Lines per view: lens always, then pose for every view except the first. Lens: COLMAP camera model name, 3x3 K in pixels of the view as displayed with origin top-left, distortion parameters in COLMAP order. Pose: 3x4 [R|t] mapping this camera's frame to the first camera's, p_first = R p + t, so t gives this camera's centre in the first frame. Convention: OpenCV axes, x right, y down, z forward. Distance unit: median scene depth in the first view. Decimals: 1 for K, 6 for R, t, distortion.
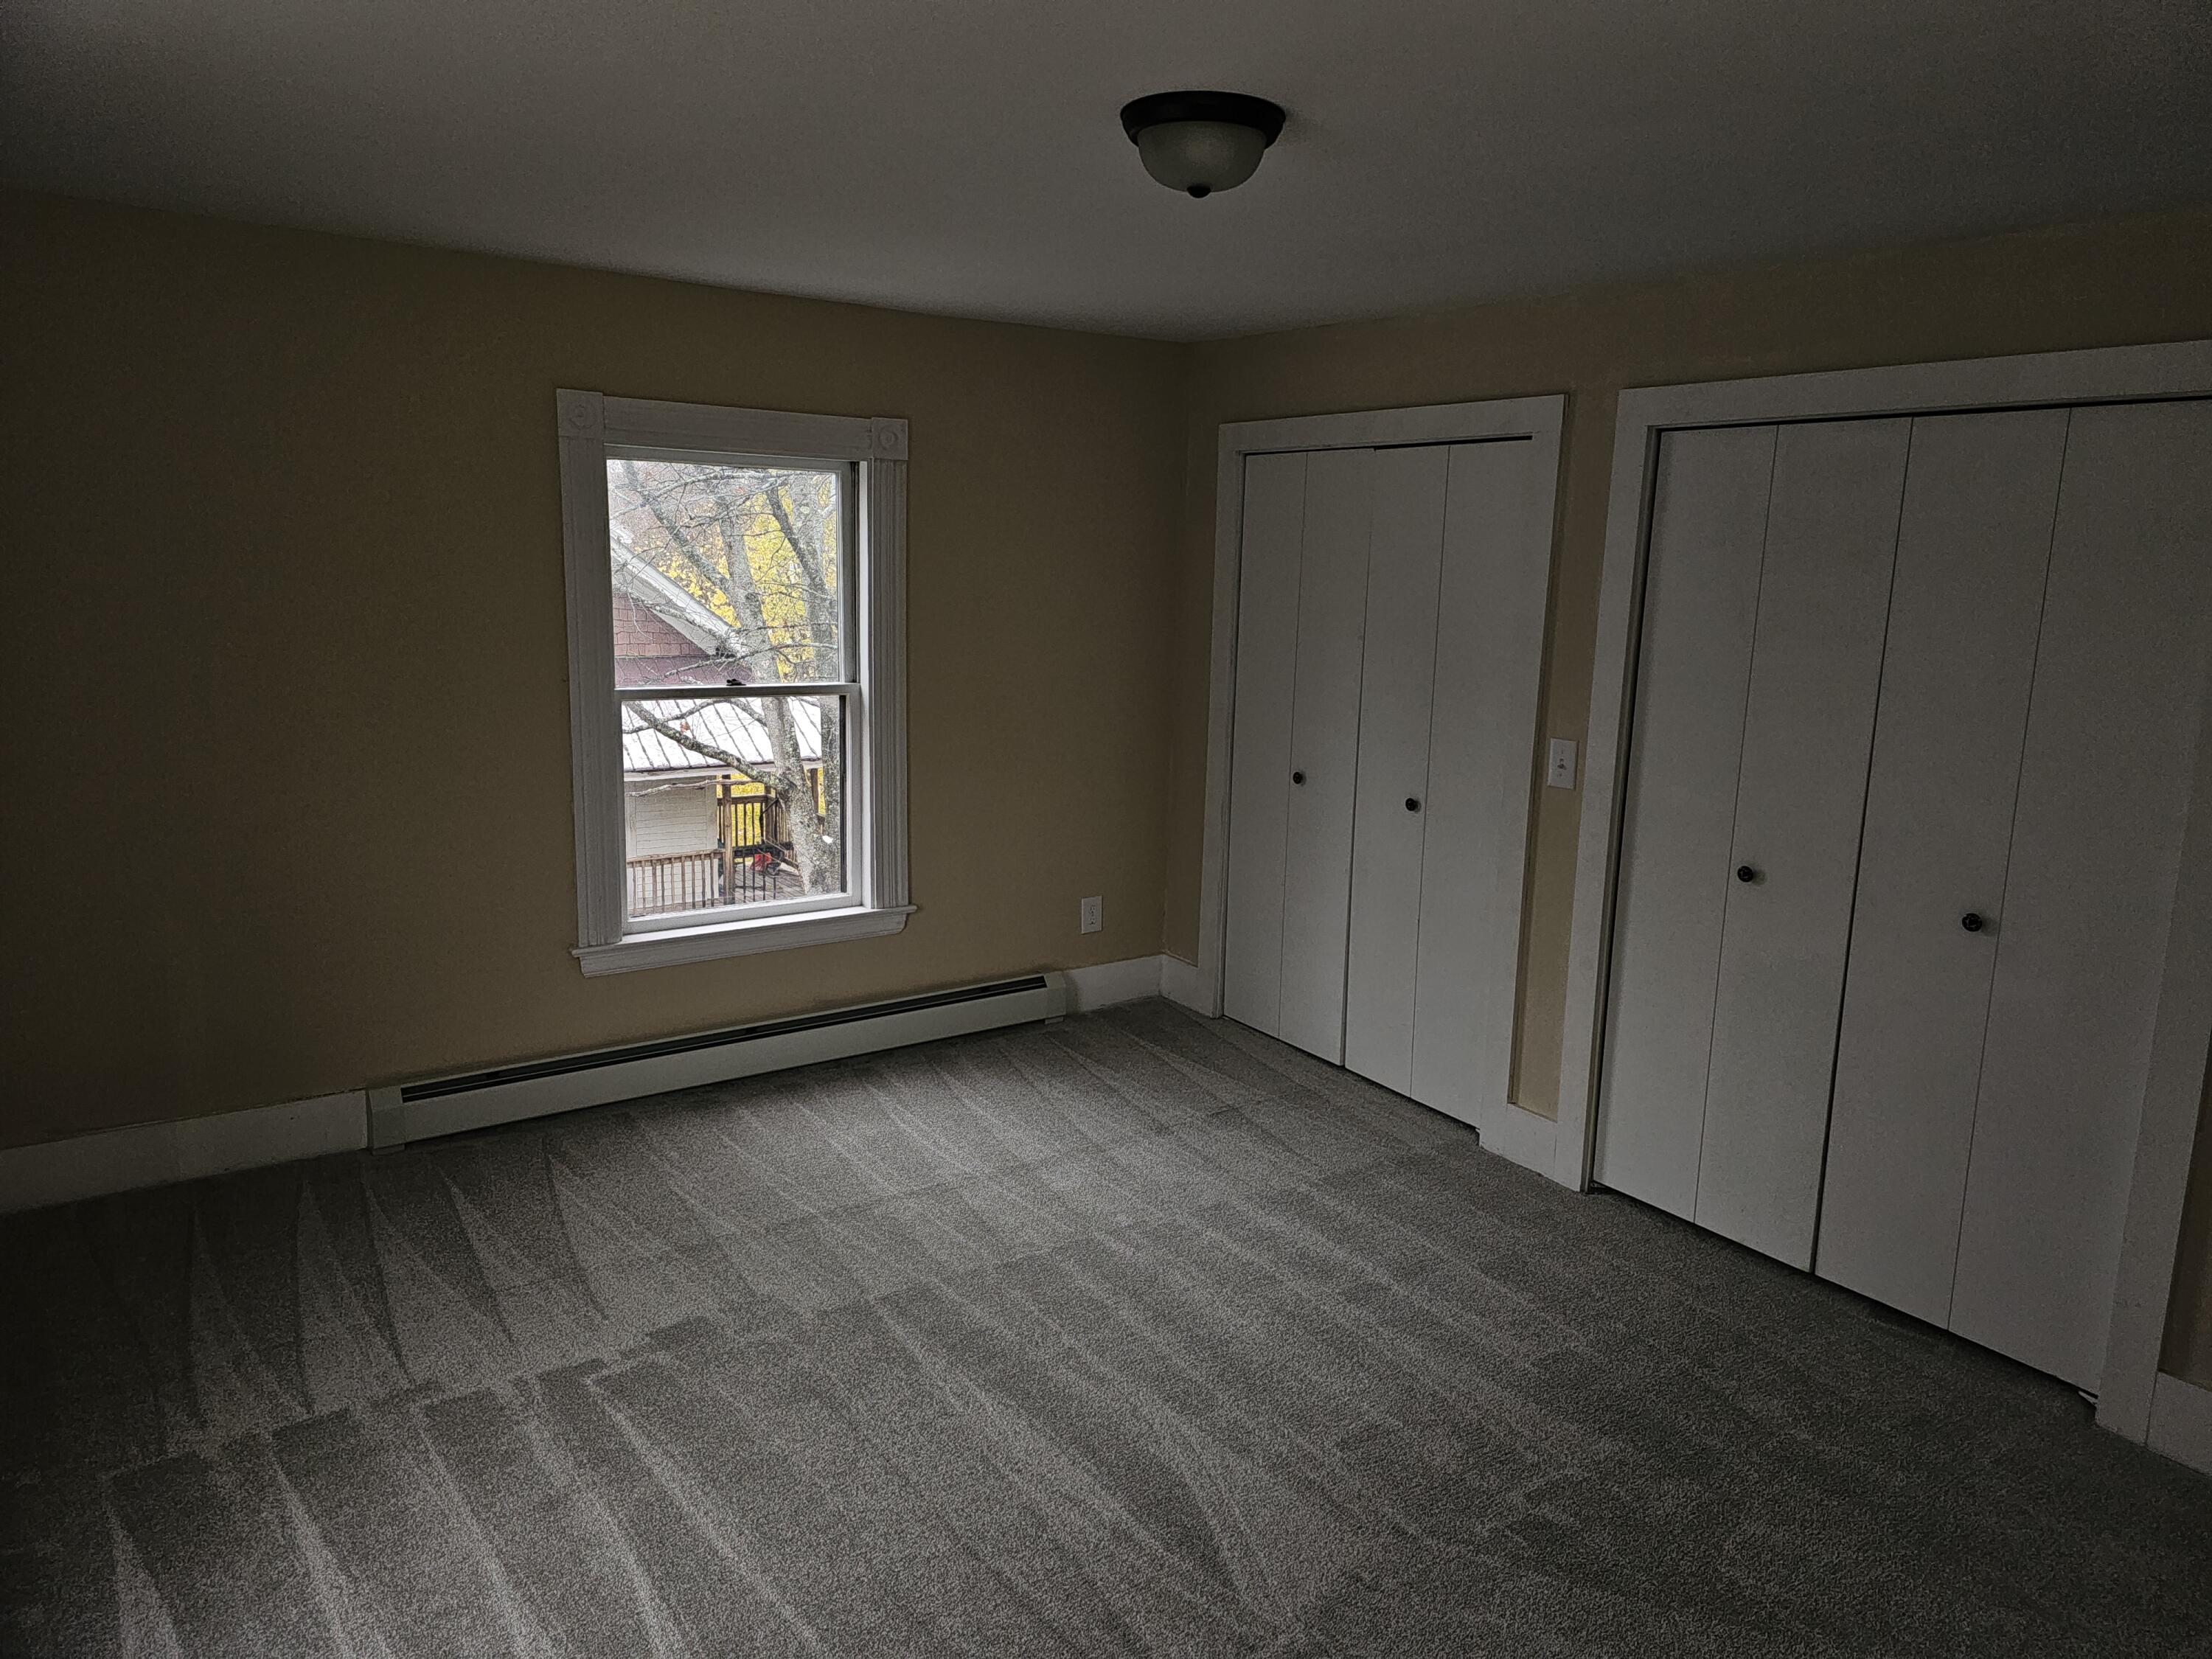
lens RADIAL K [[1460.6, 0, 1110.1], [0, 1460.6, 834.0], [0, 0, 1]] dist [0.090877, -0.127540]
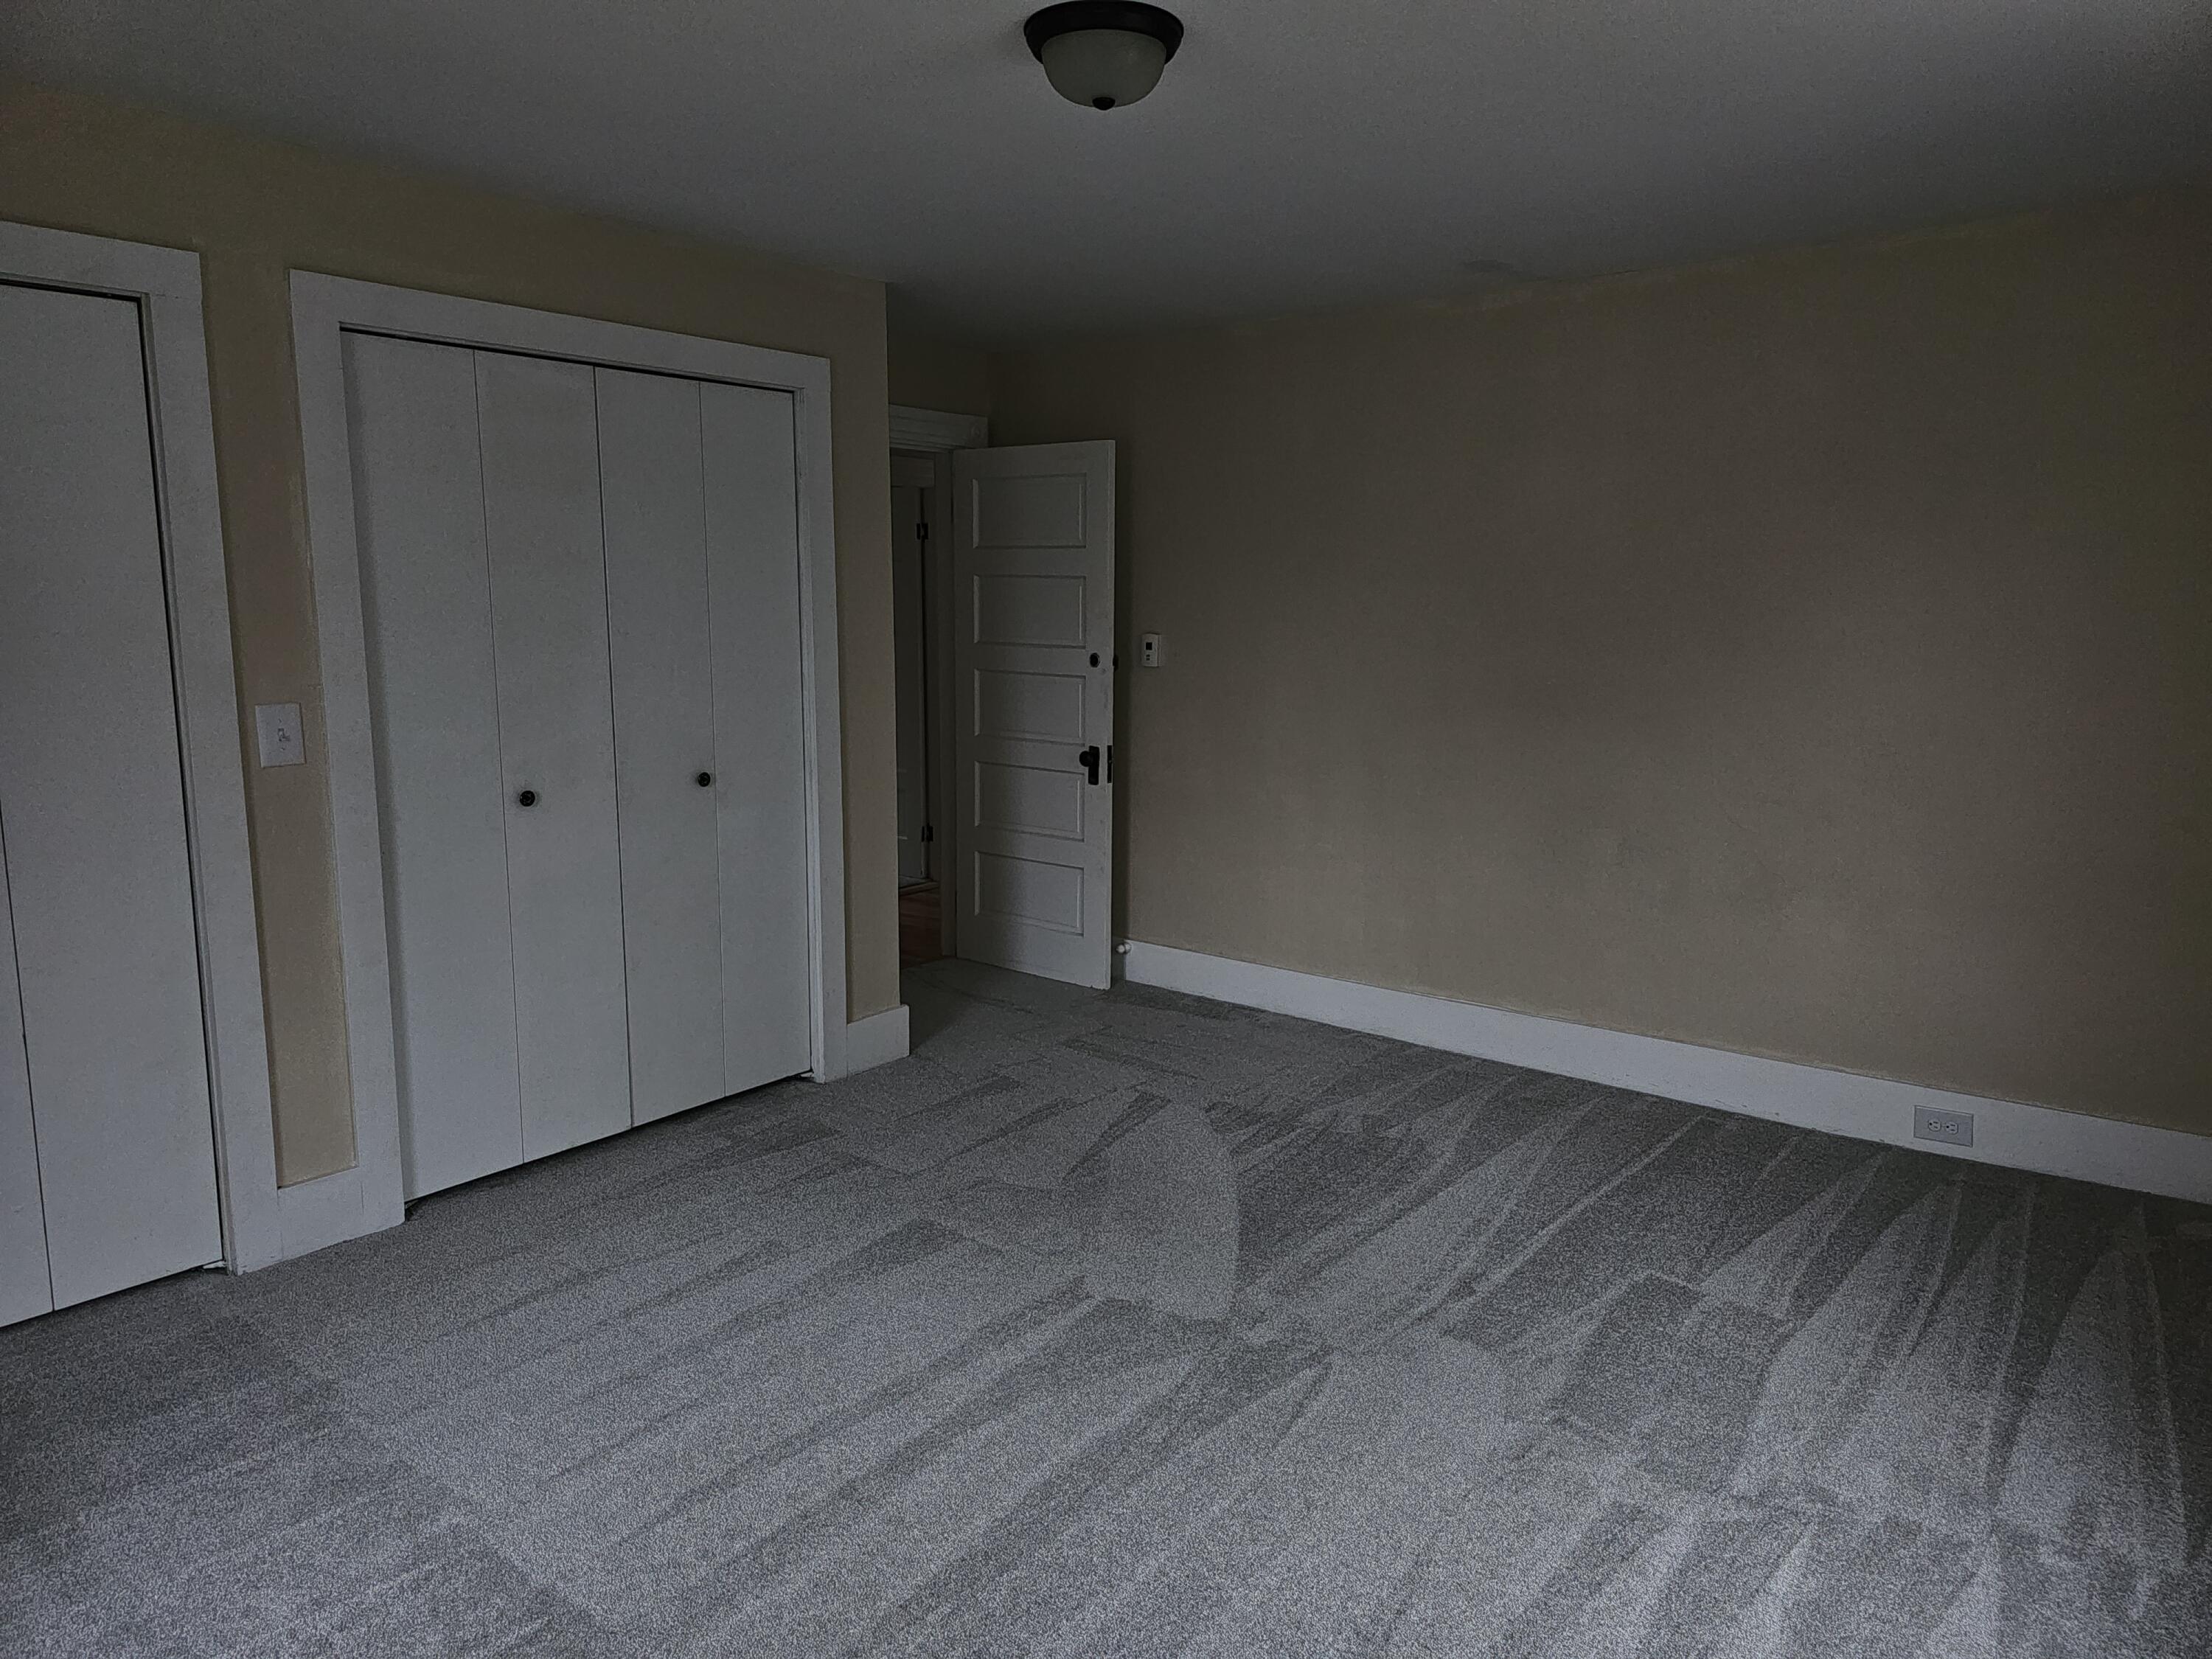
lens RADIAL K [[1460.6, 0, 1110.1], [0, 1460.6, 834.0], [0, 0, 1]] dist [0.090877, -0.127540]
pose [[-0.287752, -0.190061, 0.938656, -0.629818], [0.157373, 0.957403, 0.242101, -0.129925], [-0.944686, 0.217384, -0.245584, 0.856191]]
